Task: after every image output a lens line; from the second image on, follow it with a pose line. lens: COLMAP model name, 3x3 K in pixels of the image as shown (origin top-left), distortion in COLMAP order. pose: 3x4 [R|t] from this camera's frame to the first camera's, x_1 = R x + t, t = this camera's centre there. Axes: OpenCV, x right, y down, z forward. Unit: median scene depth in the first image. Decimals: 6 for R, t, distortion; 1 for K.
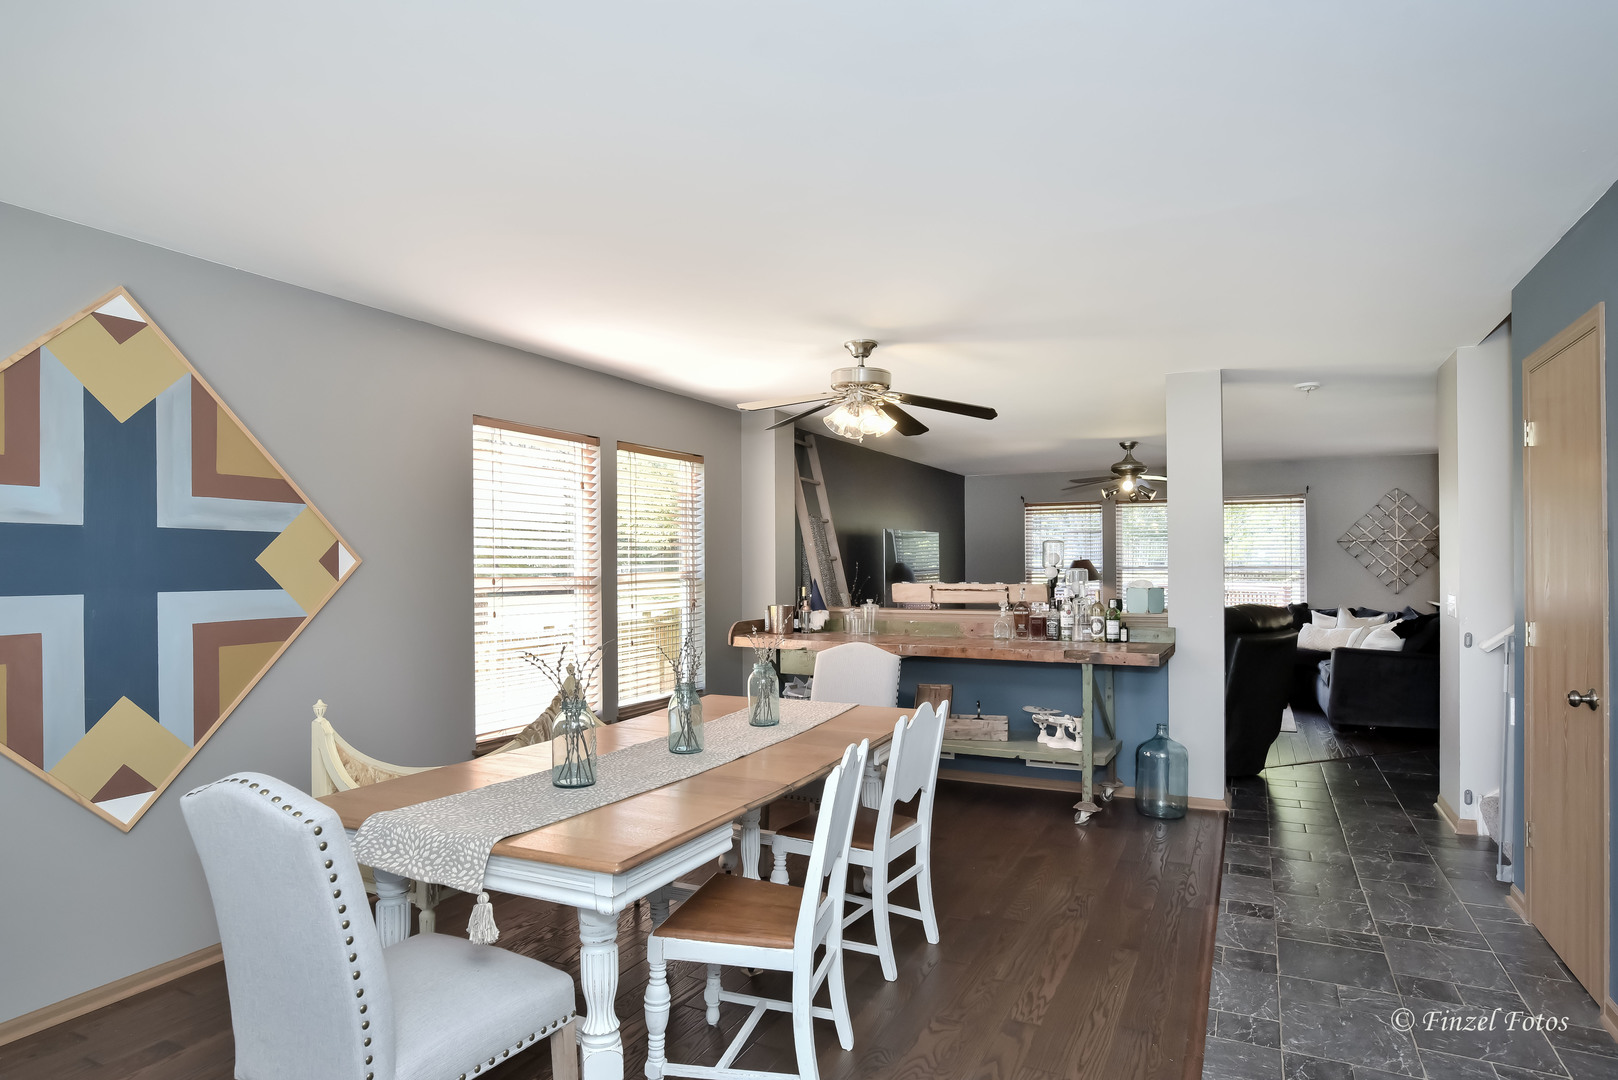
lens RADIAL K [[885.4, 0, 804.3], [0, 885.4, 554.9], [0, 0, 1]] dist [-0.001656, 0.000112]
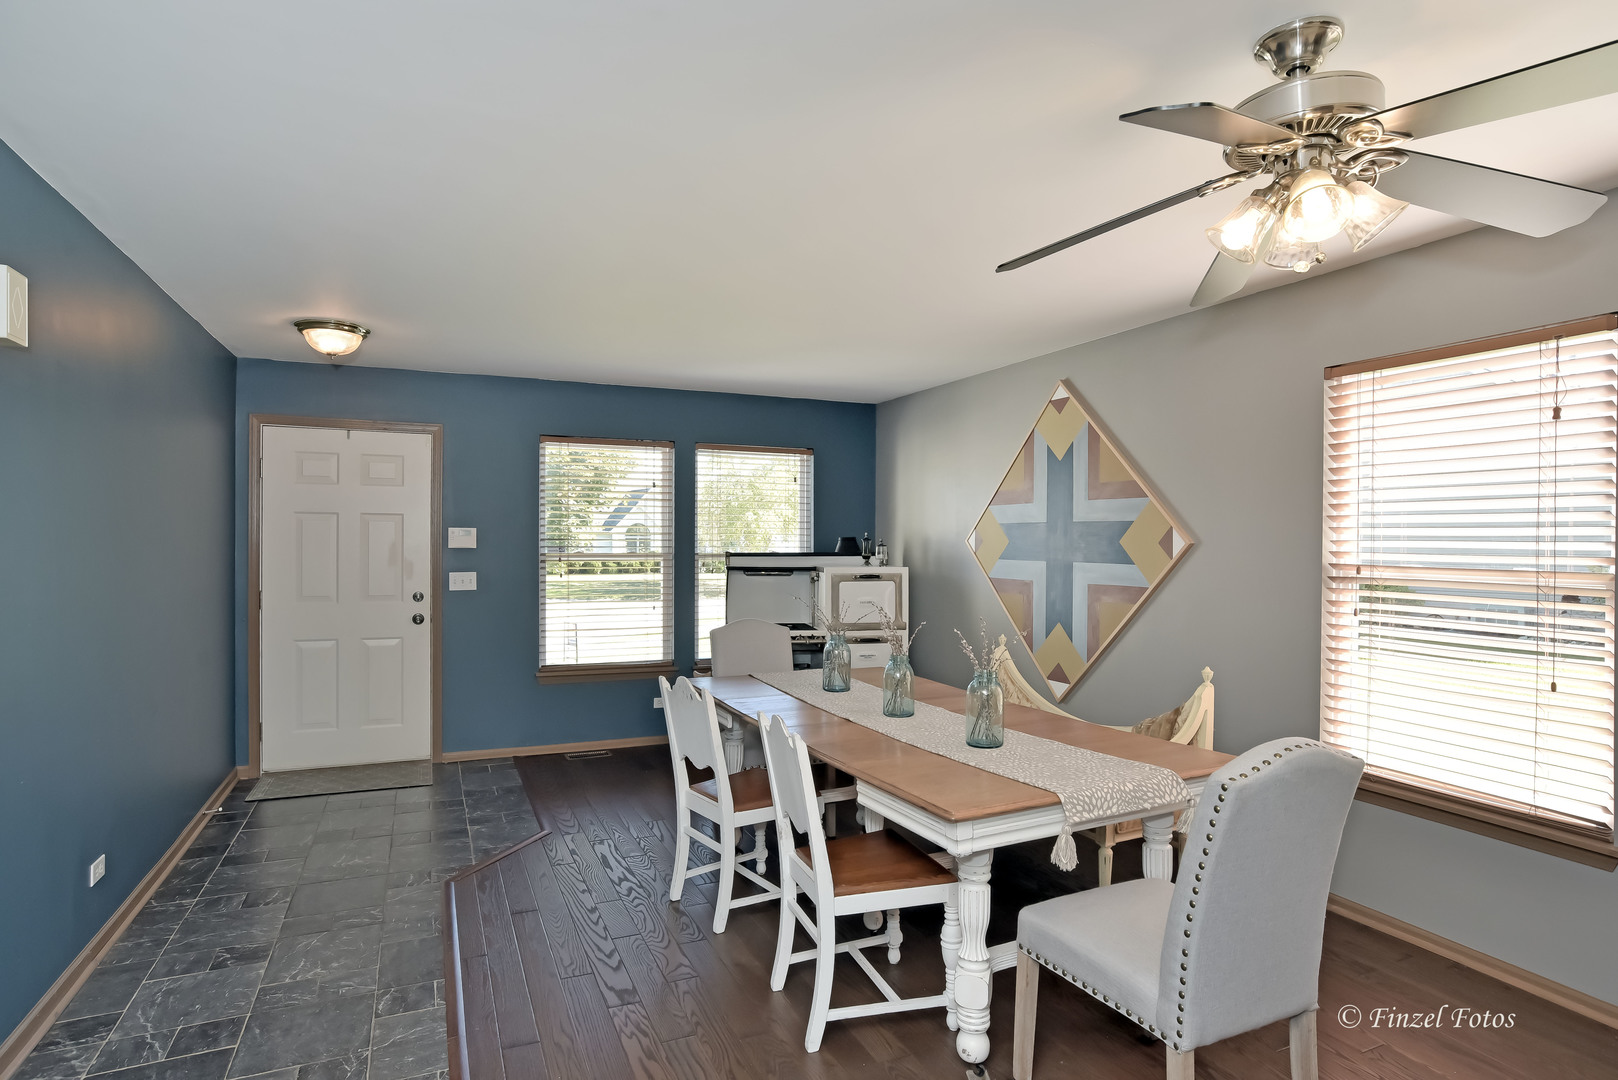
lens RADIAL K [[877.6, 0, 804.7], [0, 877.6, 537.8], [0, 0, 1]] dist [-0.036708, 0.002832]
pose [[-0.633817, -0.006412, -0.773457, 0.807290], [-0.002096, 0.999976, -0.006572, 0.010101], [0.773480, -0.002544, -0.633815, 1.637755]]
